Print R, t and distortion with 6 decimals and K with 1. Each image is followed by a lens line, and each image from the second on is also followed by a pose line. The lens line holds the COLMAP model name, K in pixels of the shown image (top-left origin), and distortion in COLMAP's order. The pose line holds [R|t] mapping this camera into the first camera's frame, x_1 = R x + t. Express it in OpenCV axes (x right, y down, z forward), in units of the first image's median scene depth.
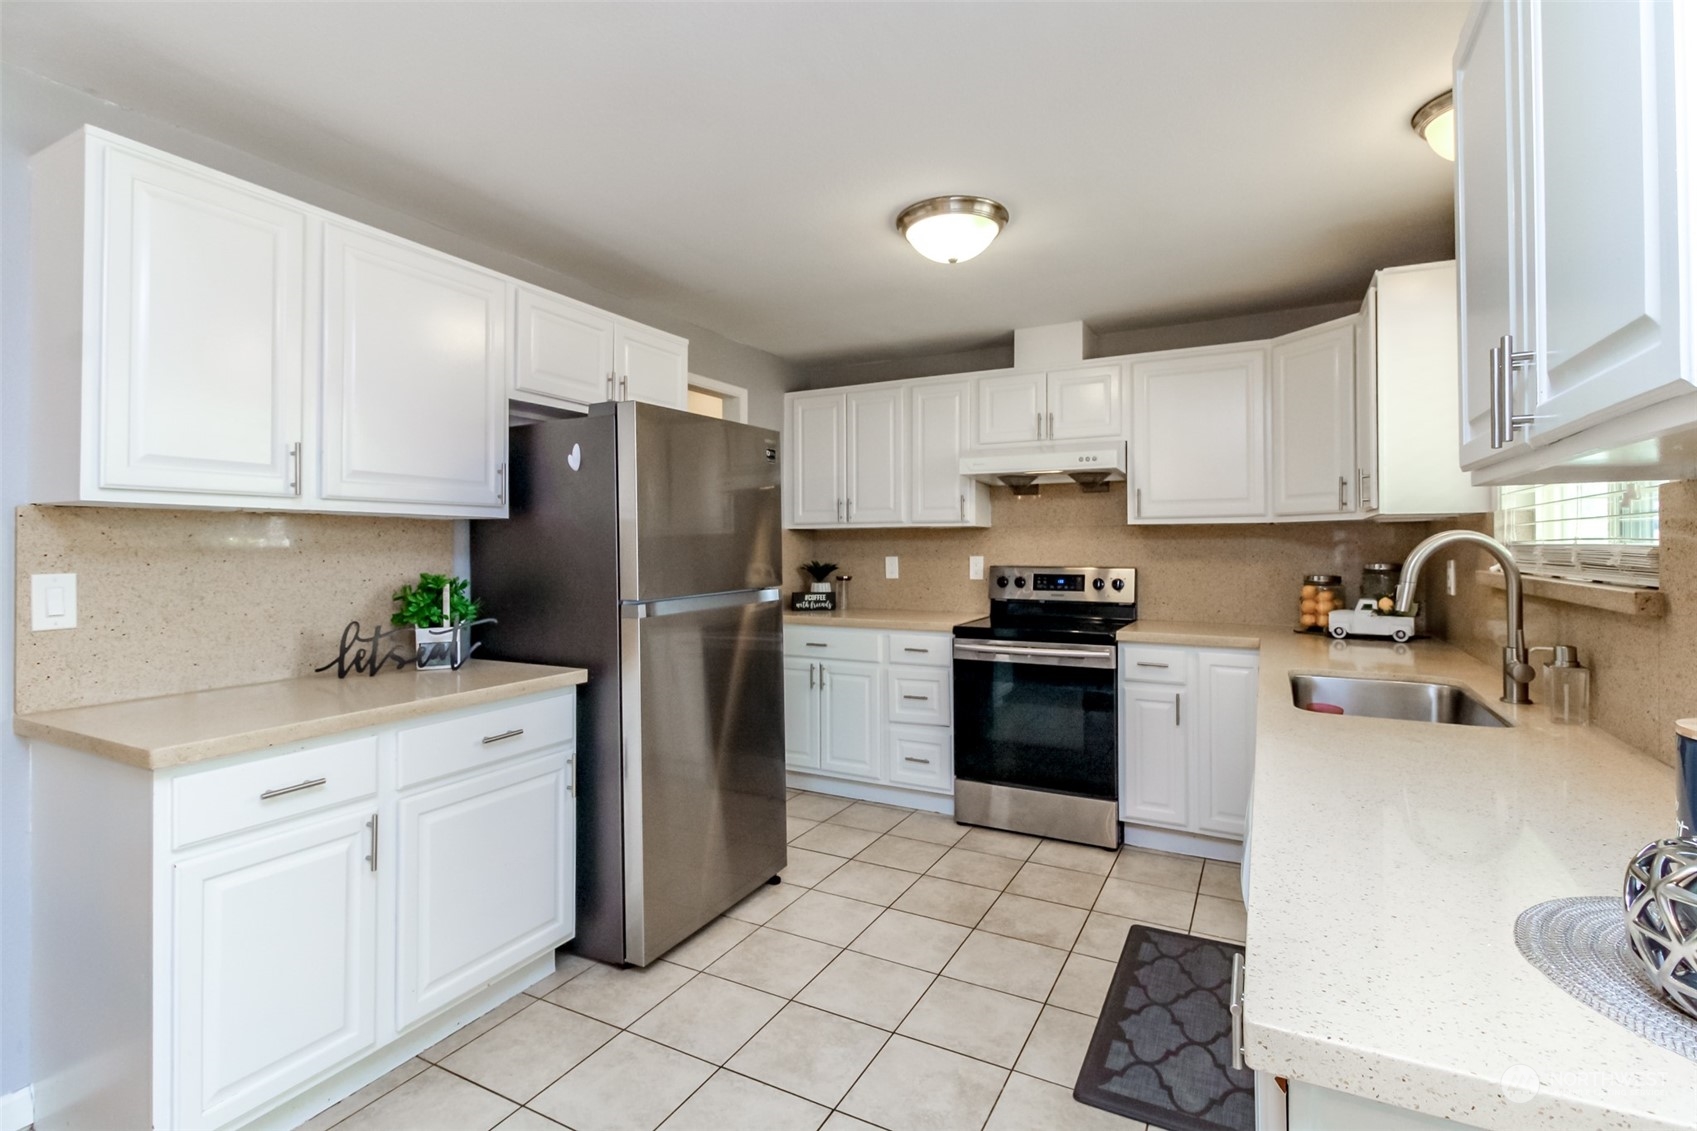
lens RADIAL K [[789.0, 0, 849.2], [0, 789.0, 531.3], [0, 0, 1]] dist [0.019935, -0.008980]
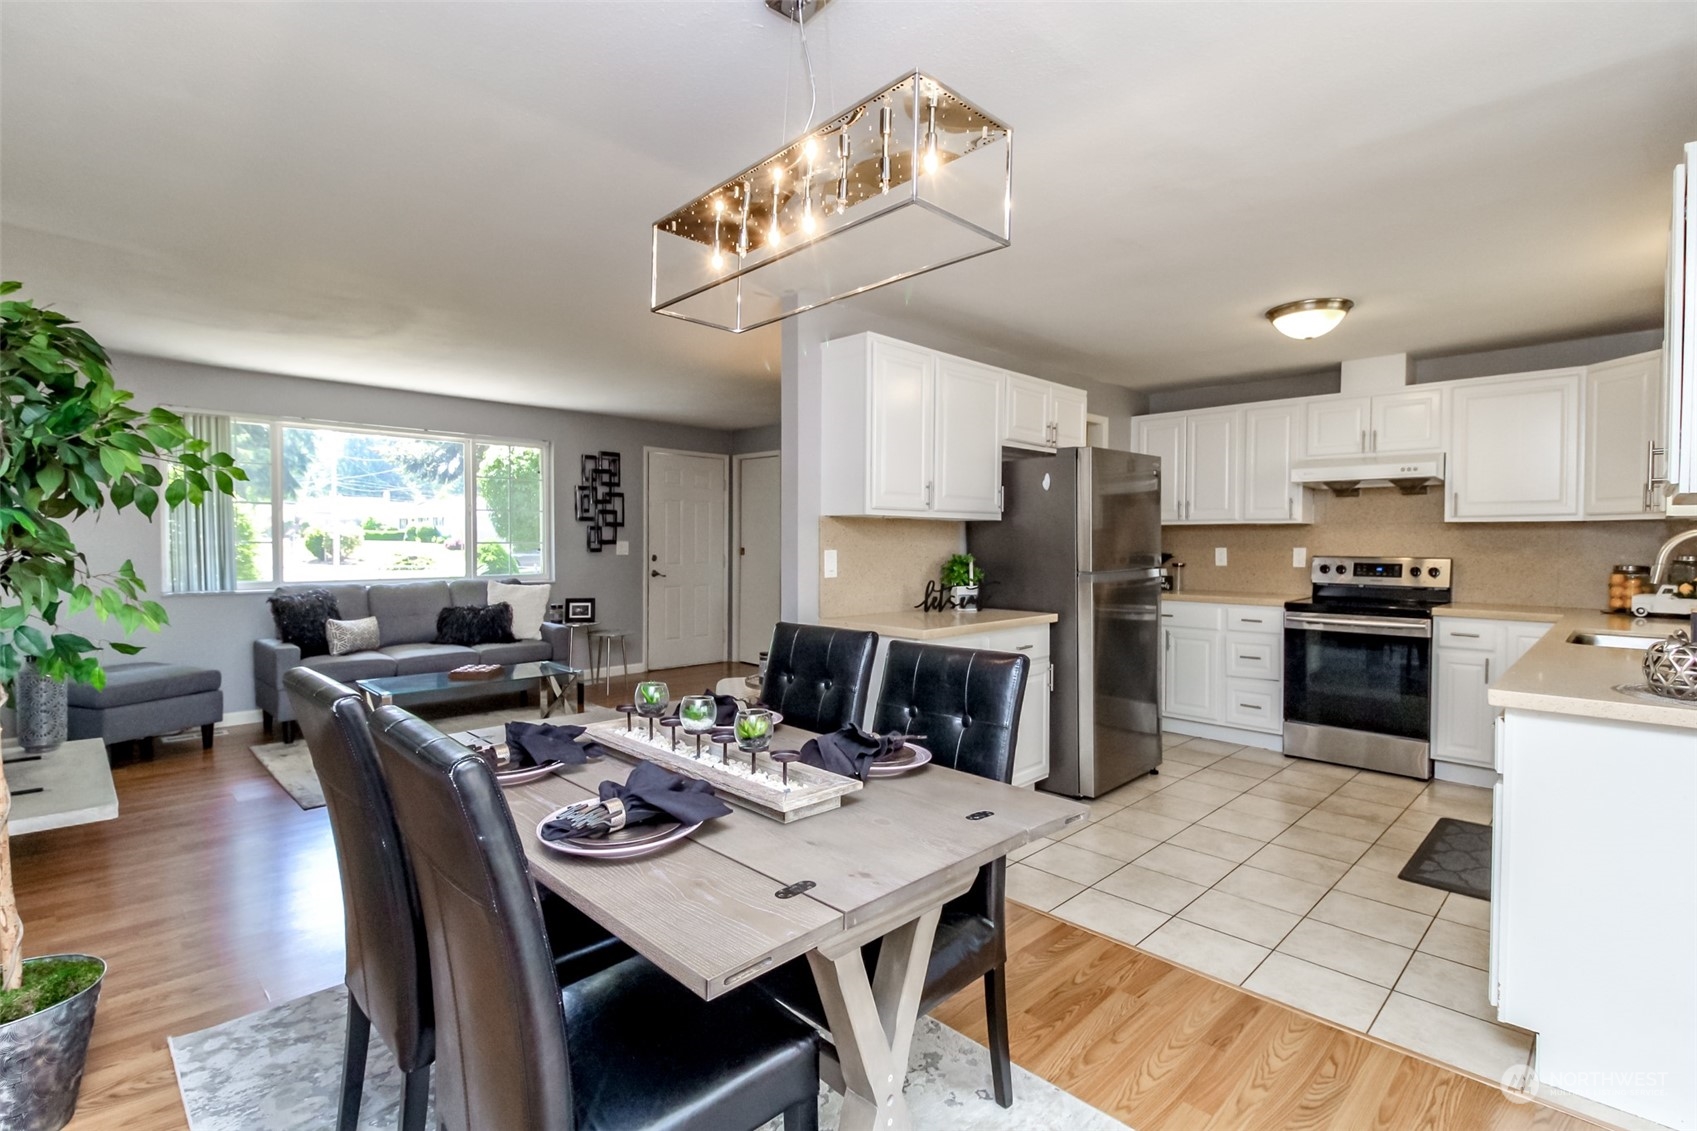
lens RADIAL K [[803.1, 0, 872.9], [0, 803.1, 554.4], [0, 0, 1]] dist [0.003398, -0.009101]
pose [[0.962356, 0.010256, -0.271597, -0.164135], [-0.000123, 0.999304, 0.037301, -0.005223], [0.271791, -0.035864, 0.961688, -0.443251]]
